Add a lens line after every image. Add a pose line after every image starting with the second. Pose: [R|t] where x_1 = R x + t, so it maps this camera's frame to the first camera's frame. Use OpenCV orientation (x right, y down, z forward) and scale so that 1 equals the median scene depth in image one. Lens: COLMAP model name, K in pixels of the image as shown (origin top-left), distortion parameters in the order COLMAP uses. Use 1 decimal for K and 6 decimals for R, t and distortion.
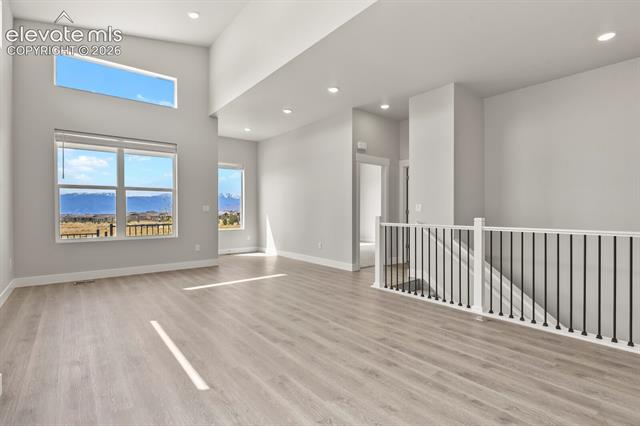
lens RADIAL K [[308.5, 0, 323.1], [0, 308.5, 213.6], [0, 0, 1]] dist [-0.002208, -0.001702]
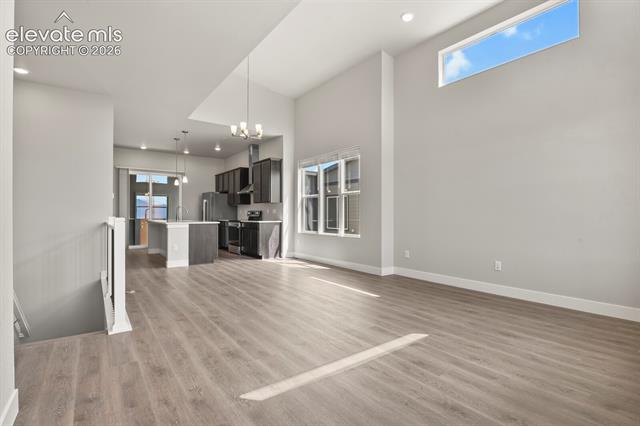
lens RADIAL K [[308.5, 0, 322.7], [0, 308.5, 214.3], [0, 0, 1]] dist [-0.002208, -0.001702]
pose [[-0.998662, -0.007938, 0.051090, -0.282290], [-0.007510, 0.999935, 0.008557, -0.006947], [-0.051155, 0.008162, -0.998657, 1.701068]]
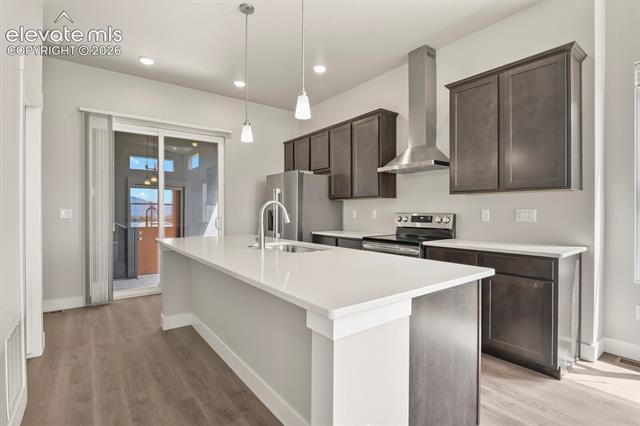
lens RADIAL K [[308.5, 0, 323.3], [0, 308.5, 211.7], [0, 0, 1]] dist [-0.002208, -0.001702]
pose [[-0.999397, -0.006175, 0.034178, 0.516380], [-0.005812, 0.999926, 0.010720, -0.019937], [-0.034242, 0.010515, -0.999358, 0.520936]]
